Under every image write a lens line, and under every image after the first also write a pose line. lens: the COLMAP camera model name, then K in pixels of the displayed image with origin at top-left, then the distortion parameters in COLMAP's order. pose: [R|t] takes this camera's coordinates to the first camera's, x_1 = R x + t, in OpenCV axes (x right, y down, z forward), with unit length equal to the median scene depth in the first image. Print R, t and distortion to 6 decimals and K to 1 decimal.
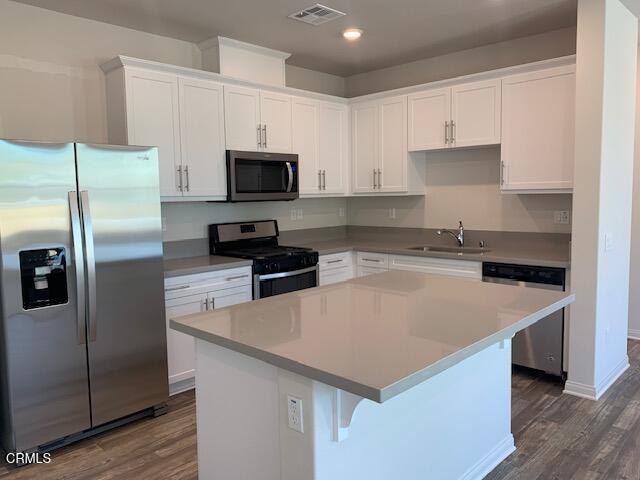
lens RADIAL K [[487.2, 0, 320.0], [0, 487.2, 240.0], [0, 0, 1]] dist [0.004558, -0.000291]
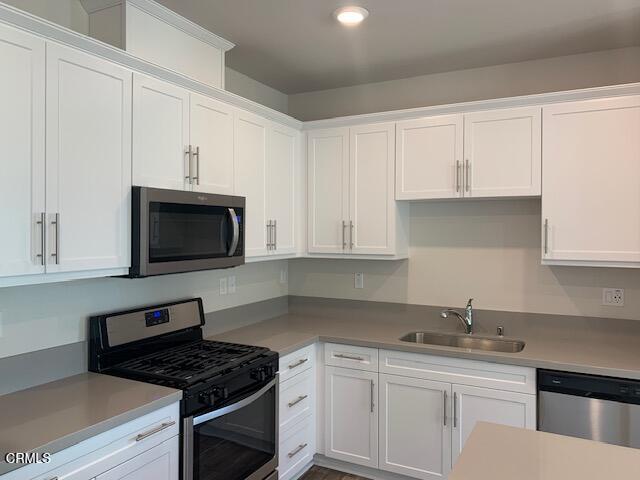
lens RADIAL K [[489.6, 0, 326.1], [0, 489.6, 228.1], [0, 0, 1]] dist [0.011085, -0.001322]
pose [[0.957980, 0.024763, 0.285765, -0.128251], [0.003735, 0.995105, -0.098750, -0.072858], [-0.286812, 0.095668, 0.953198, 0.370209]]
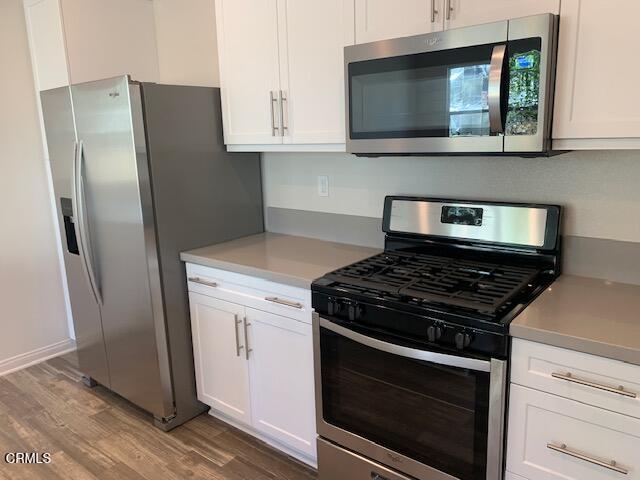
lens RADIAL K [[487.2, 0, 320.0], [0, 487.2, 240.0], [0, 0, 1]] dist [0.004558, -0.000291]
pose [[0.089013, 0.223674, -0.970591, 0.283871], [-0.068413, 0.973531, 0.218077, -0.091948], [0.993678, 0.046989, 0.101959, 0.841334]]
